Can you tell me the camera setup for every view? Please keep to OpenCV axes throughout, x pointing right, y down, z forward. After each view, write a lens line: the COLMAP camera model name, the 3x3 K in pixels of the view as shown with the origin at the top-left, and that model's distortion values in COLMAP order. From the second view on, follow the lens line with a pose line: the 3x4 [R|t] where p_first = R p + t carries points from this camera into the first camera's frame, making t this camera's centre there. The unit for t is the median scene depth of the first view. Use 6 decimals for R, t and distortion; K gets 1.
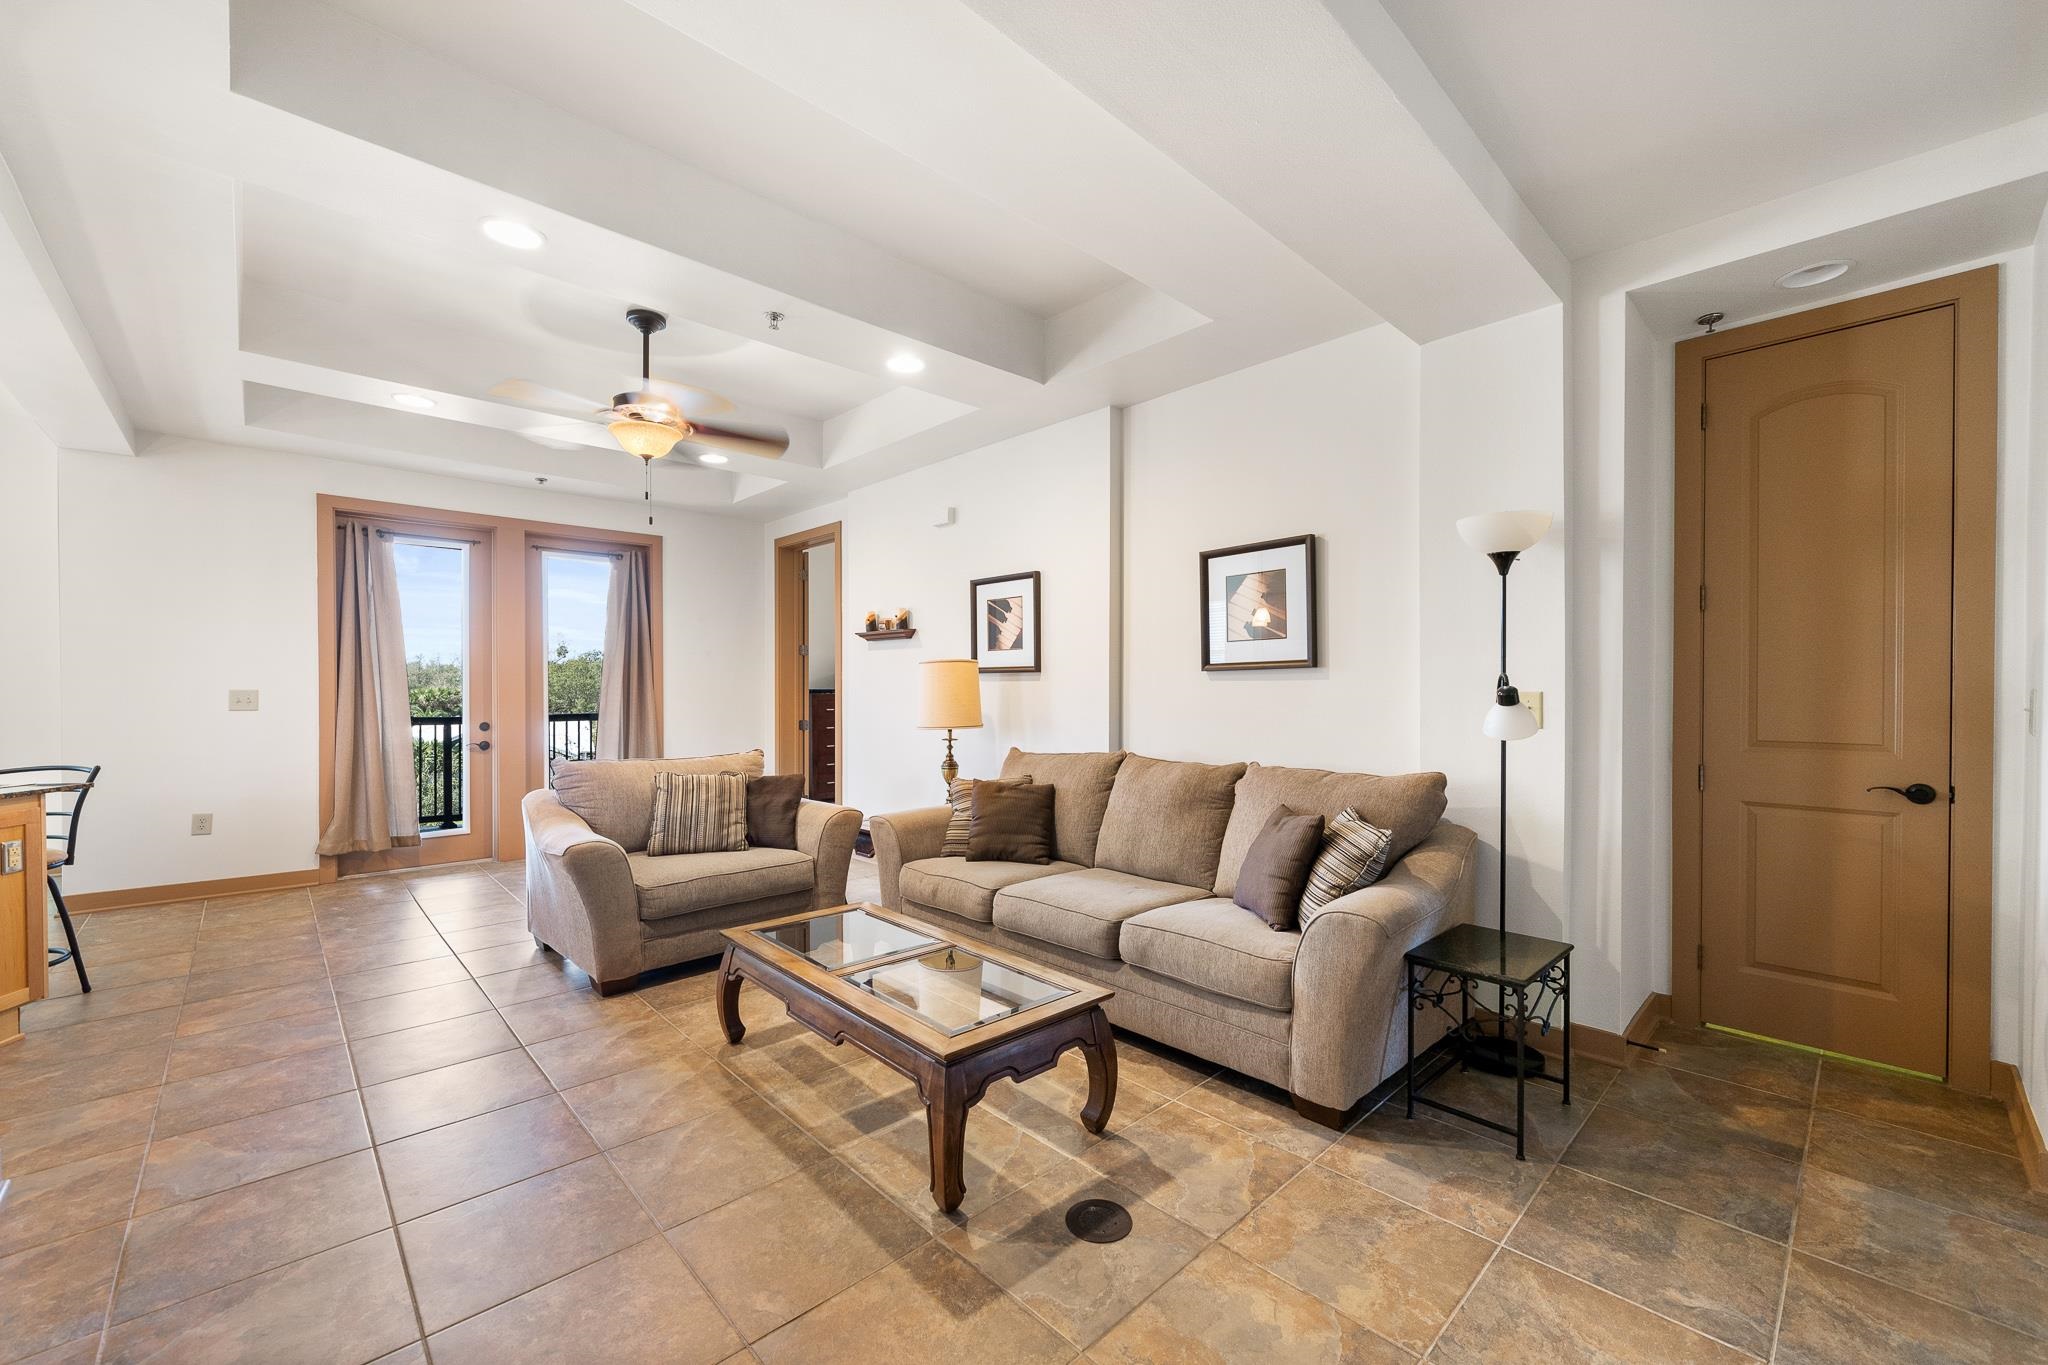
lens RADIAL K [[806.9, 0, 1023.6], [0, 806.9, 695.2], [0, 0, 1]] dist [-0.001165, 0.000065]
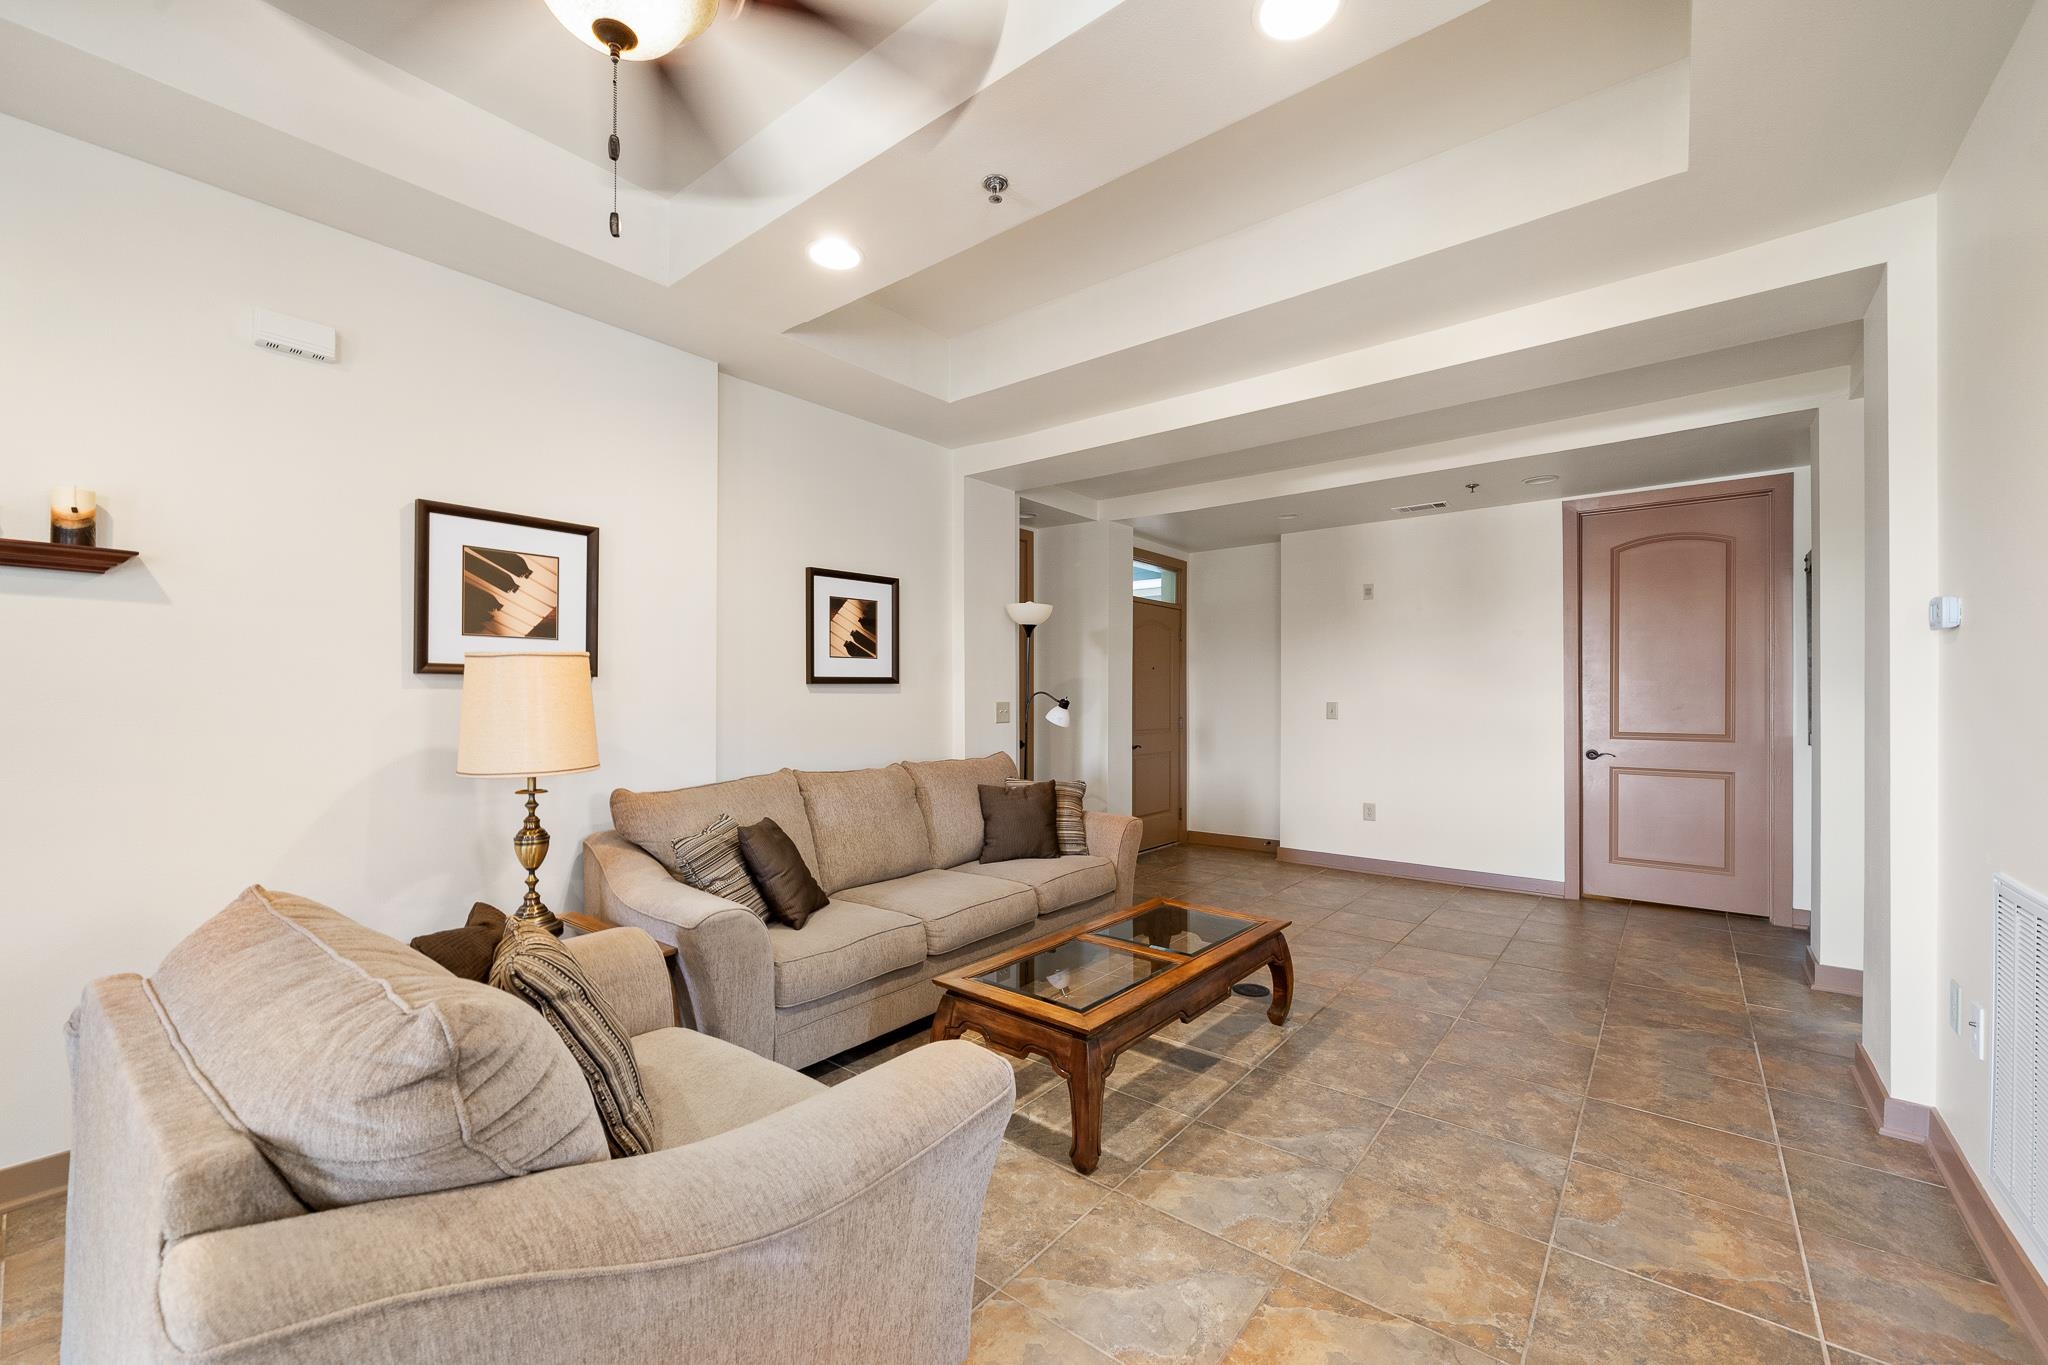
lens RADIAL K [[806.9, 0, 1023.6], [0, 806.9, 695.2], [0, 0, 1]] dist [-0.001165, 0.000065]
pose [[-0.126545, 0.005568, 0.991945, -0.834246], [0.009687, 0.999943, -0.004377, -0.008189], [-0.991914, 0.009056, -0.126592, 0.871332]]
